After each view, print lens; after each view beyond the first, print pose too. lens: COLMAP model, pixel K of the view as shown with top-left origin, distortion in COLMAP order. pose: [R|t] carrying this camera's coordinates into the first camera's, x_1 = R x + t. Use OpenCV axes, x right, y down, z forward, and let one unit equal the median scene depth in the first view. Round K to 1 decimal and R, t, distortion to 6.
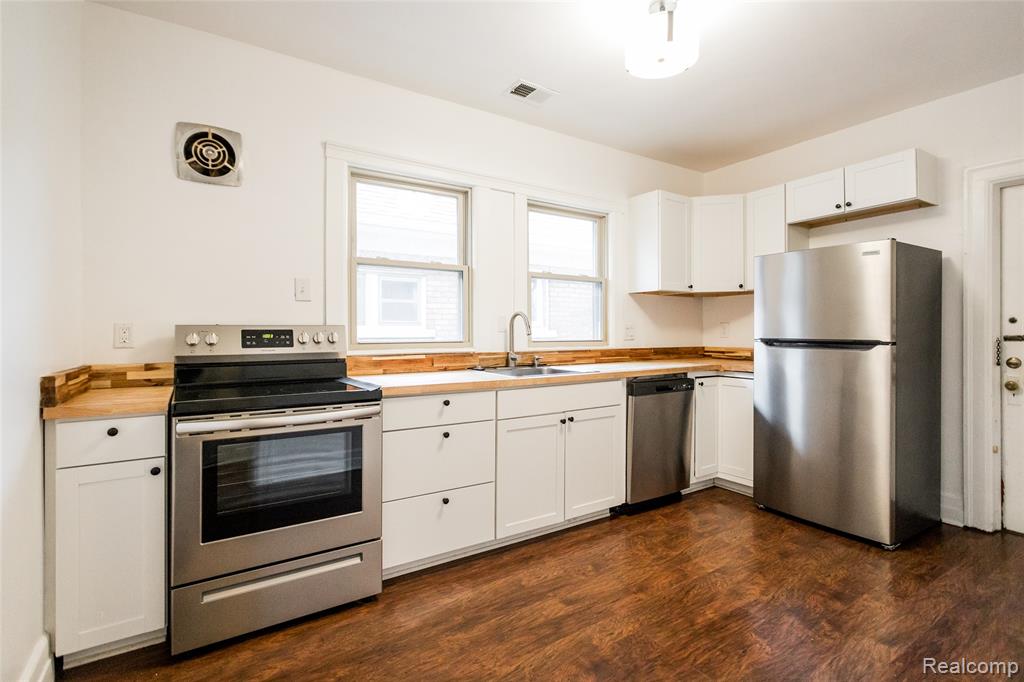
lens RADIAL K [[480.0, 0, 512.5], [0, 480.0, 334.9], [0, 0, 1]] dist [0.003747, 0.003235]
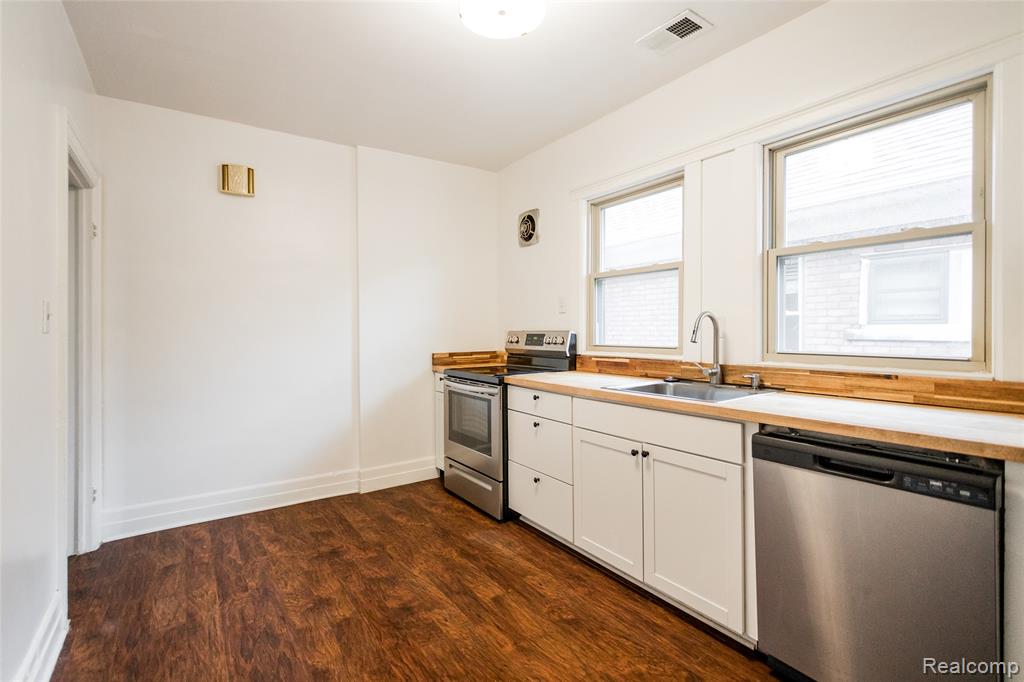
lens RADIAL K [[480.0, 0, 513.6], [0, 480.0, 335.3], [0, 0, 1]] dist [0.003747, 0.003235]
pose [[0.027511, 0.014273, -0.999520, 1.020430], [-0.001493, 0.999898, 0.014237, -0.028187], [0.999620, 0.001100, 0.027529, 0.892148]]
